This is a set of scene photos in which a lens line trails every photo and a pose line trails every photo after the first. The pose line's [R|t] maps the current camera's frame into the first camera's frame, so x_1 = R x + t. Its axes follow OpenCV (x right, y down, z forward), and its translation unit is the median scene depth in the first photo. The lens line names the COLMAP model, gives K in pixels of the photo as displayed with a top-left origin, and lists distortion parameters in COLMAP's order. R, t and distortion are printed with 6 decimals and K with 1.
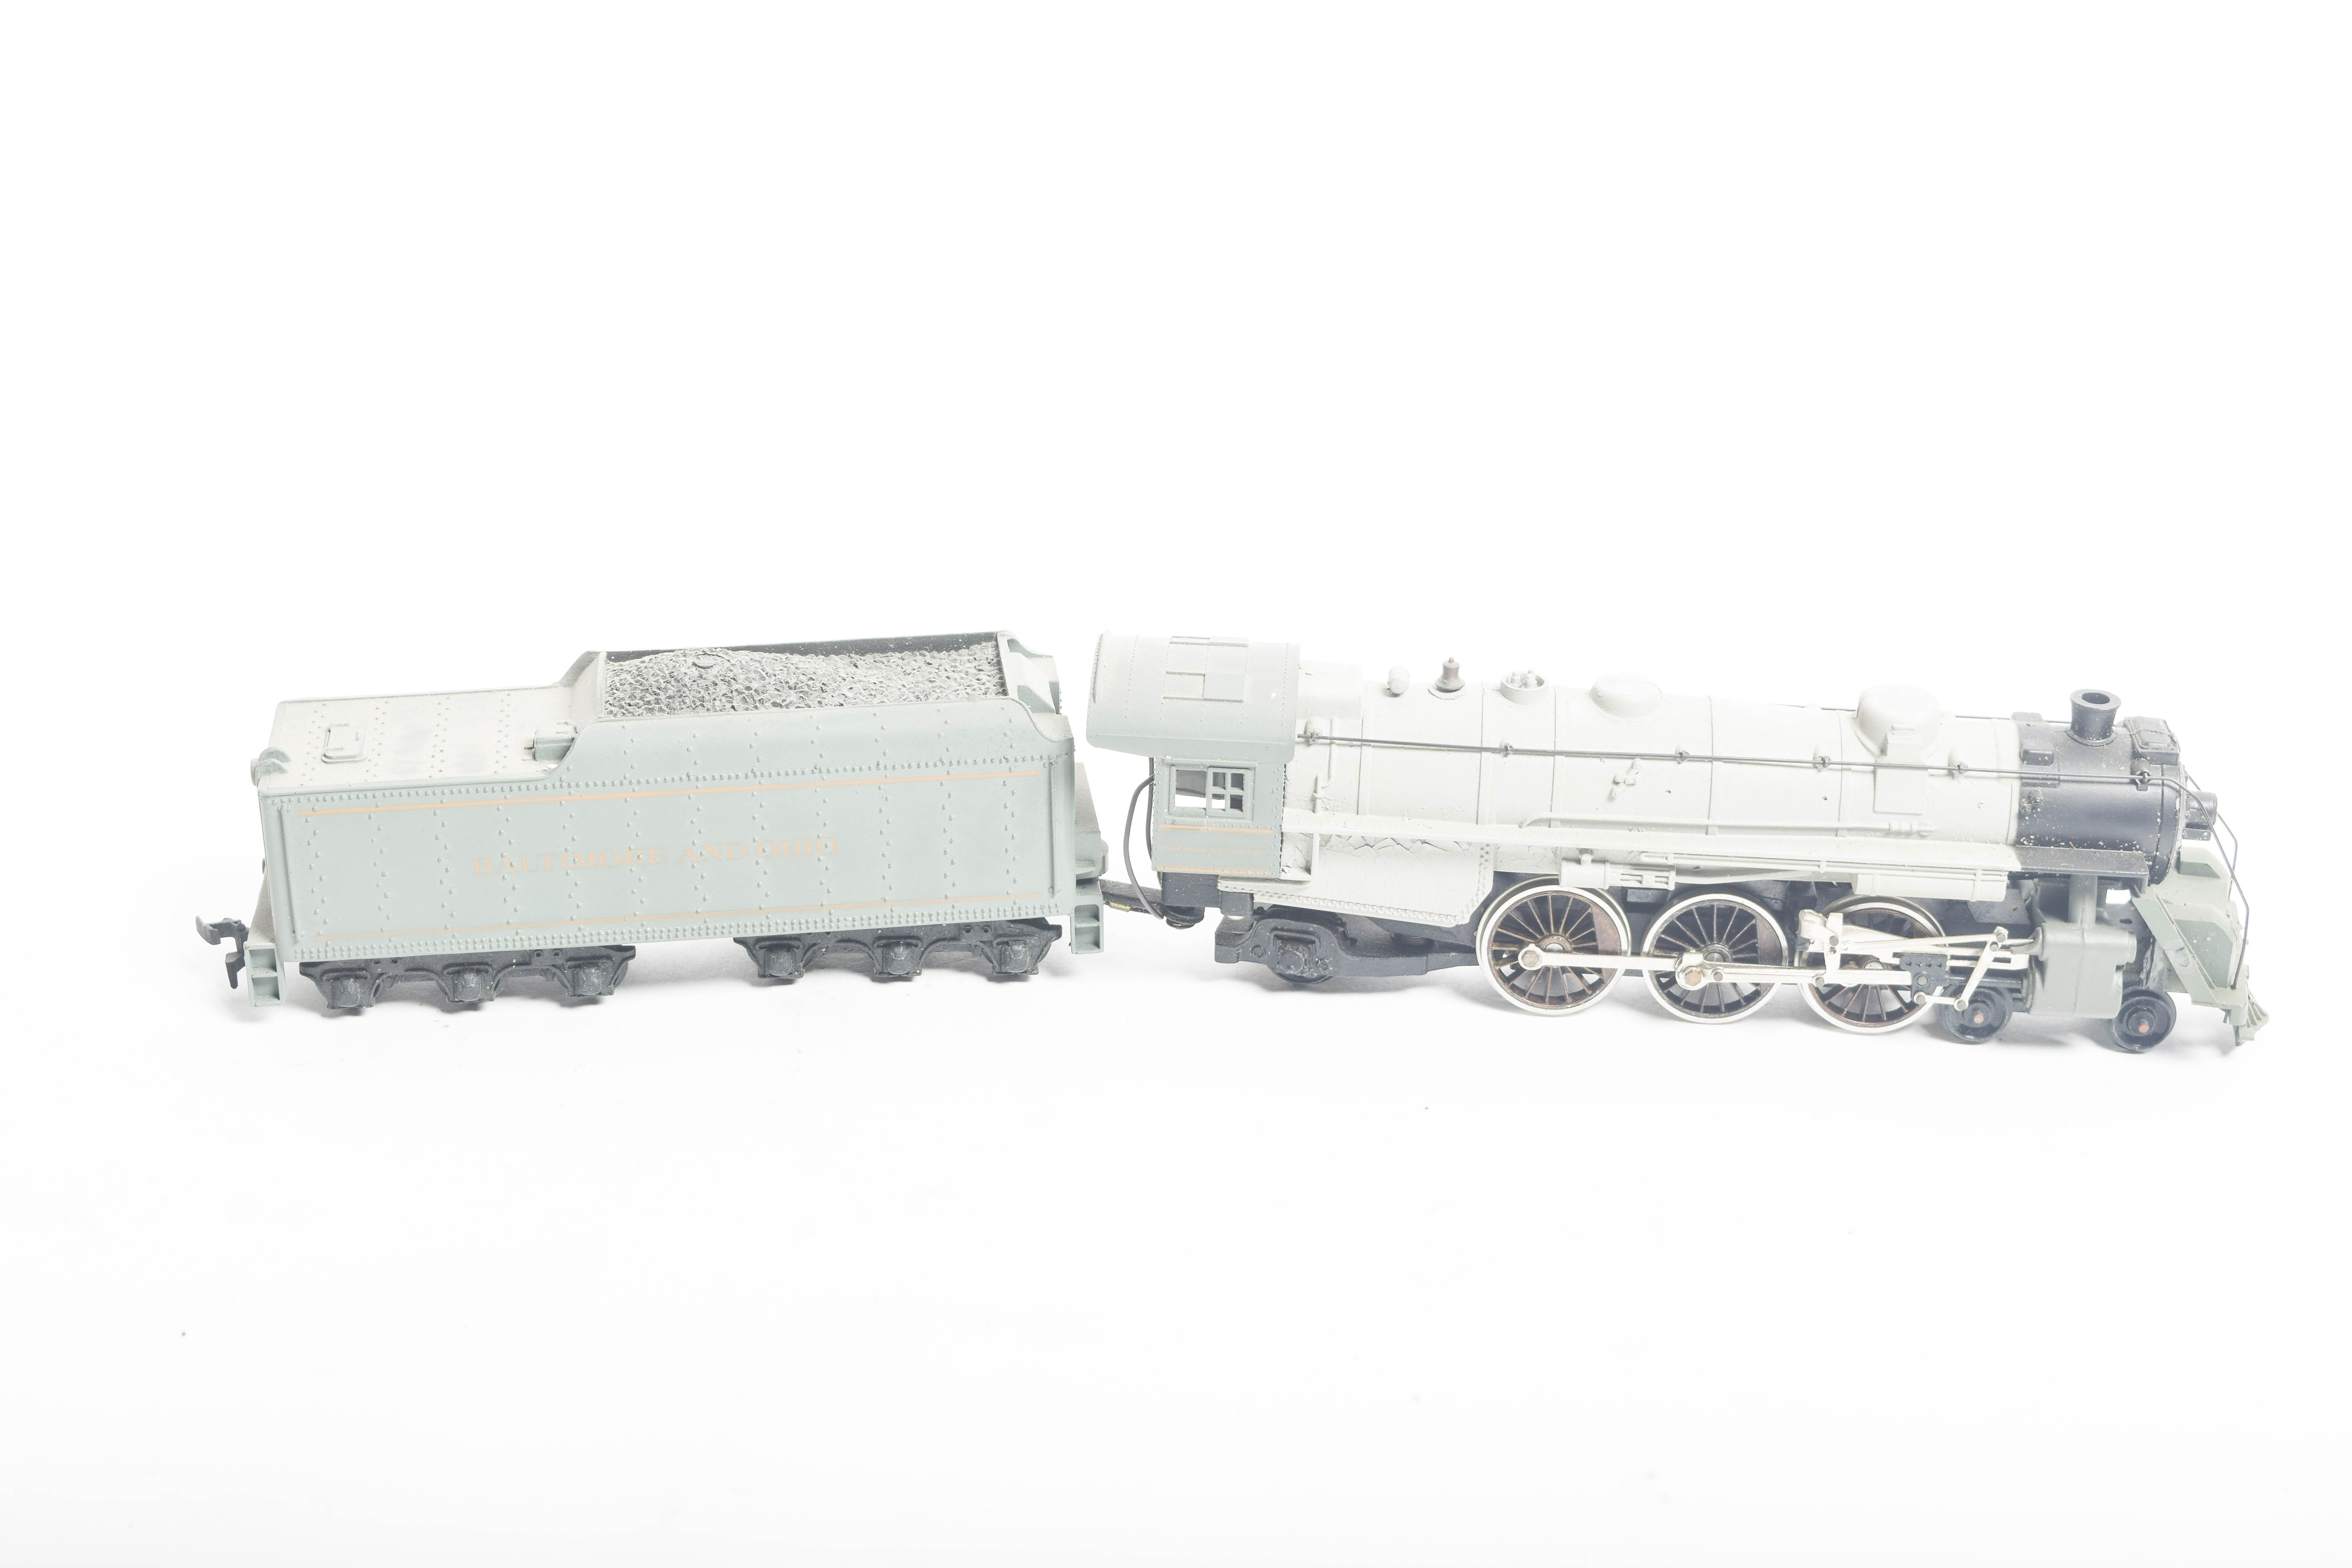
lens RADIAL K [[3811.4, 0, 1176.0], [0, 3811.4, 784.0], [0, 0, 1]] dist [-0.066328, -0.005553]
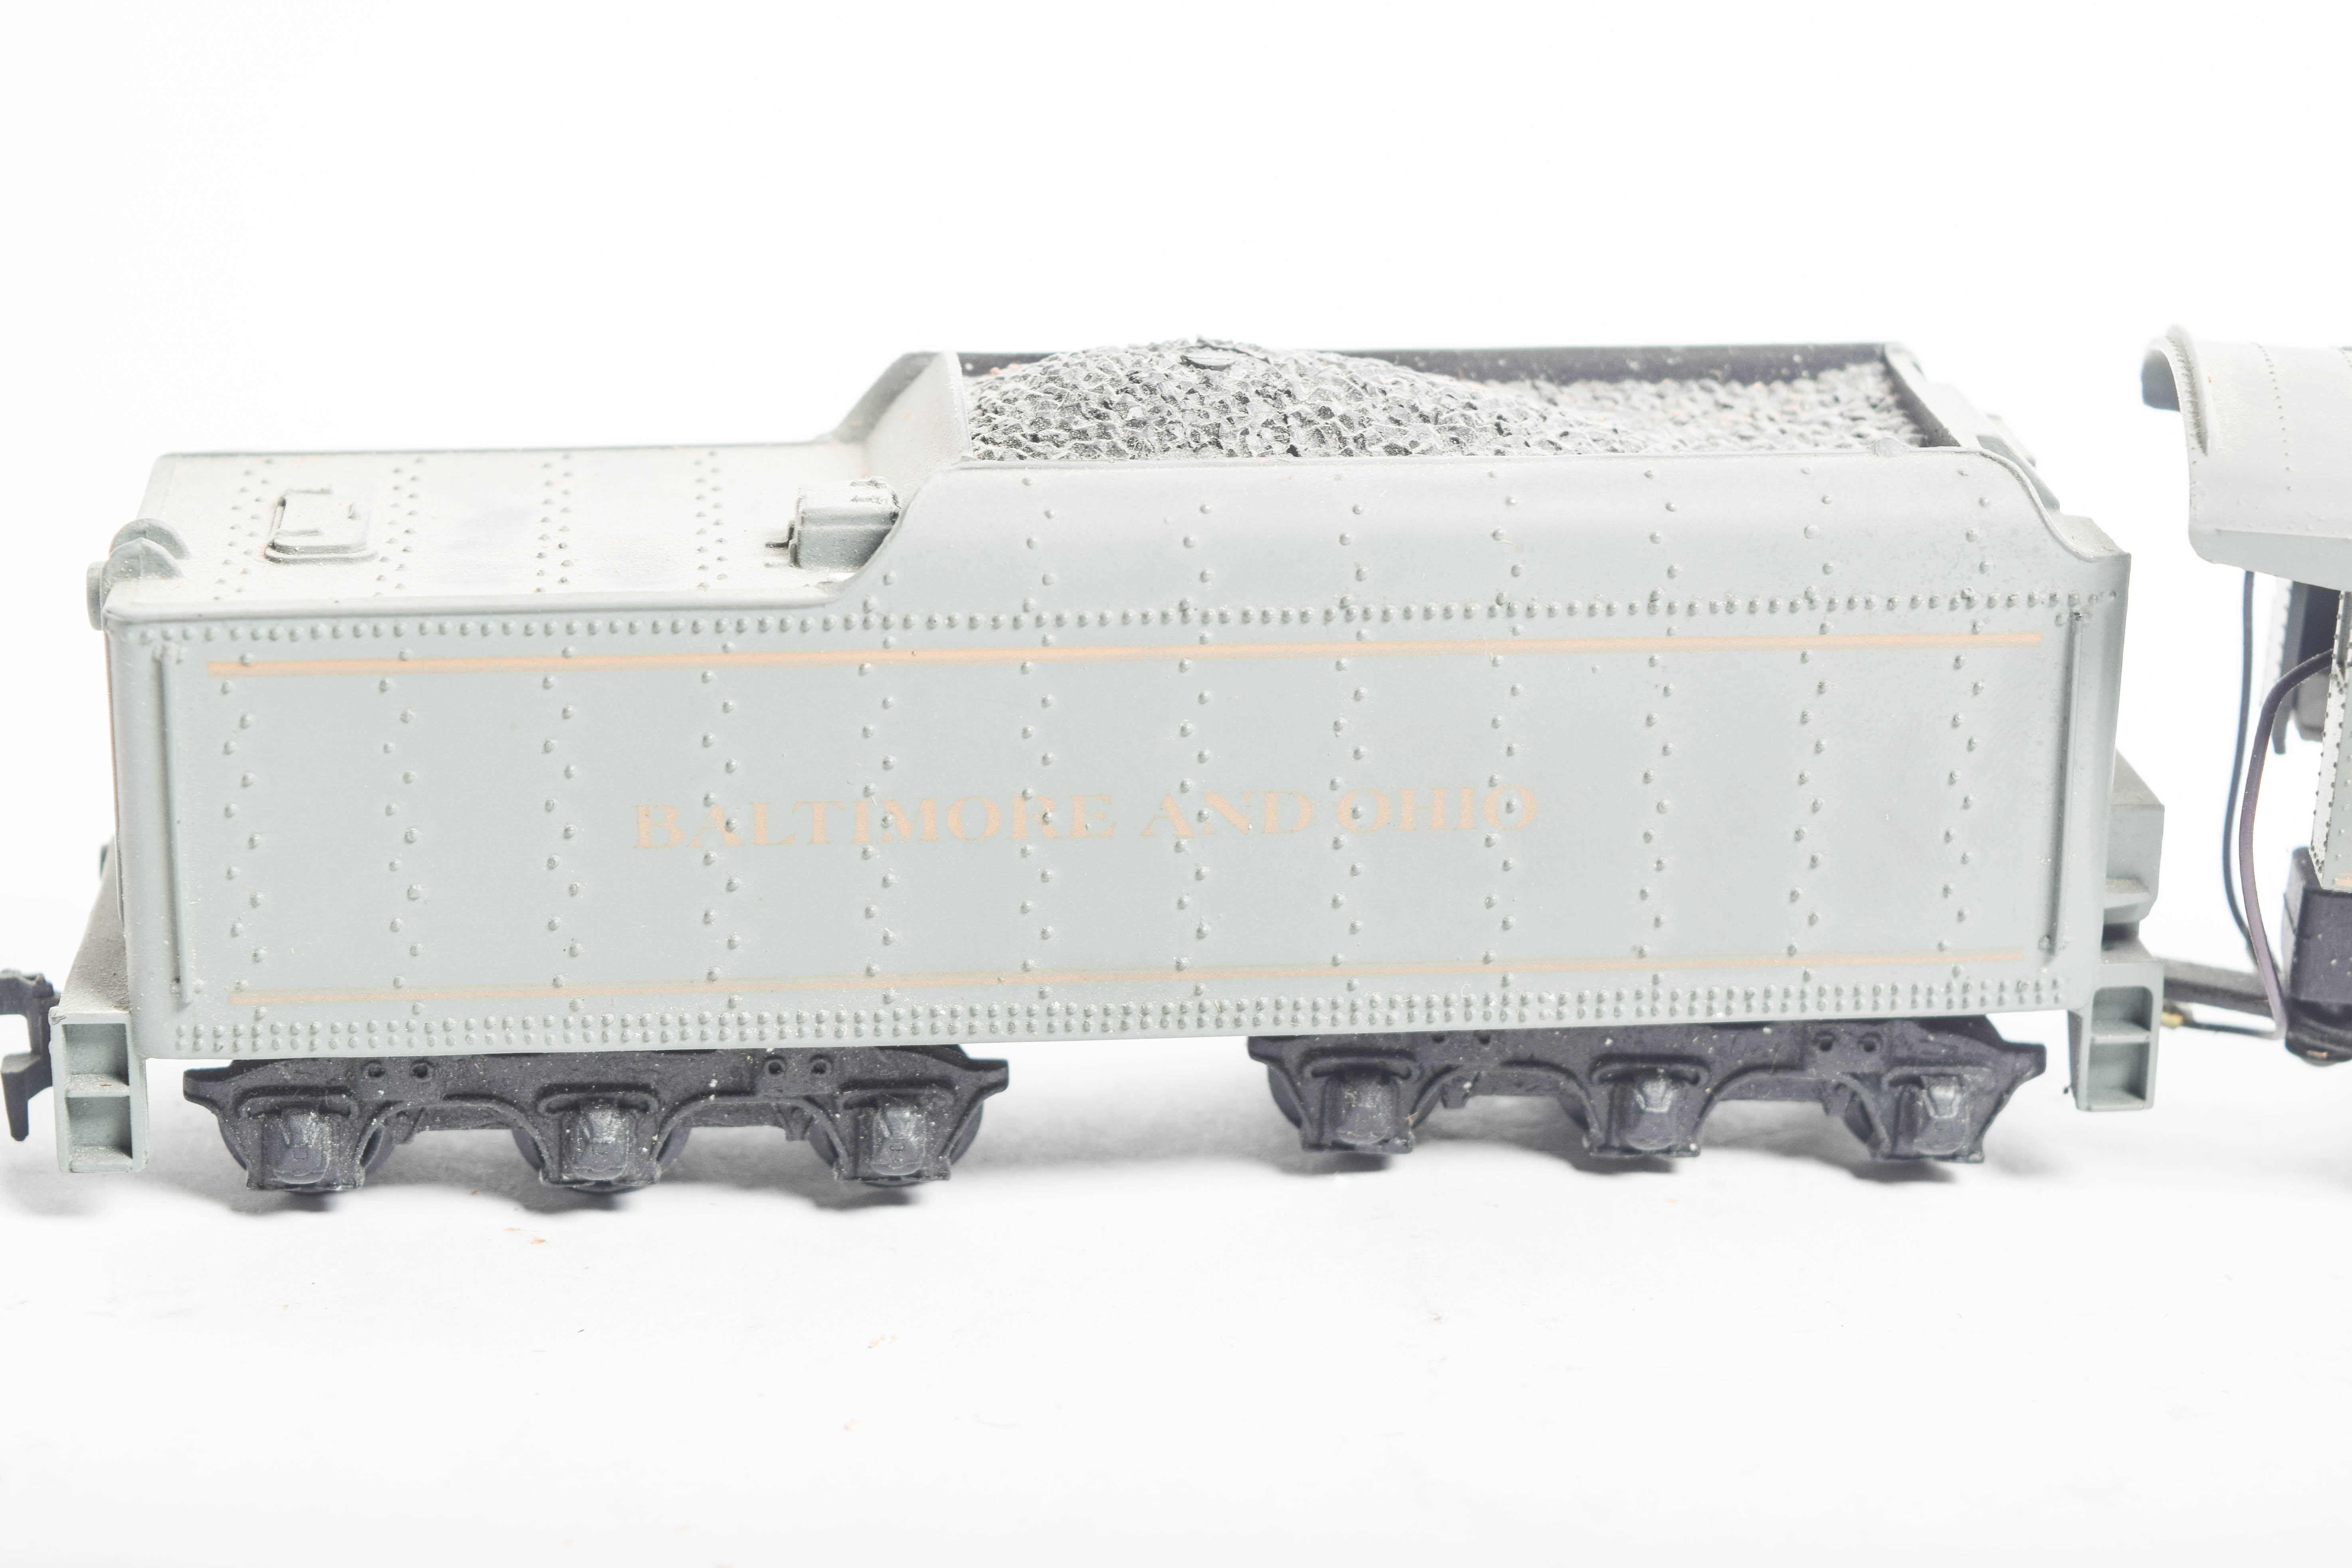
lens RADIAL K [[5395.8, 0, 1176.0], [0, 5395.8, 784.0], [0, 0, 1]] dist [-0.083467, 0.342327]
pose [[0.999246, 0.024948, -0.029756, -0.109064], [-0.027515, 0.995632, -0.089213, 0.064849], [0.027400, 0.089964, 0.995568, 0.429719]]
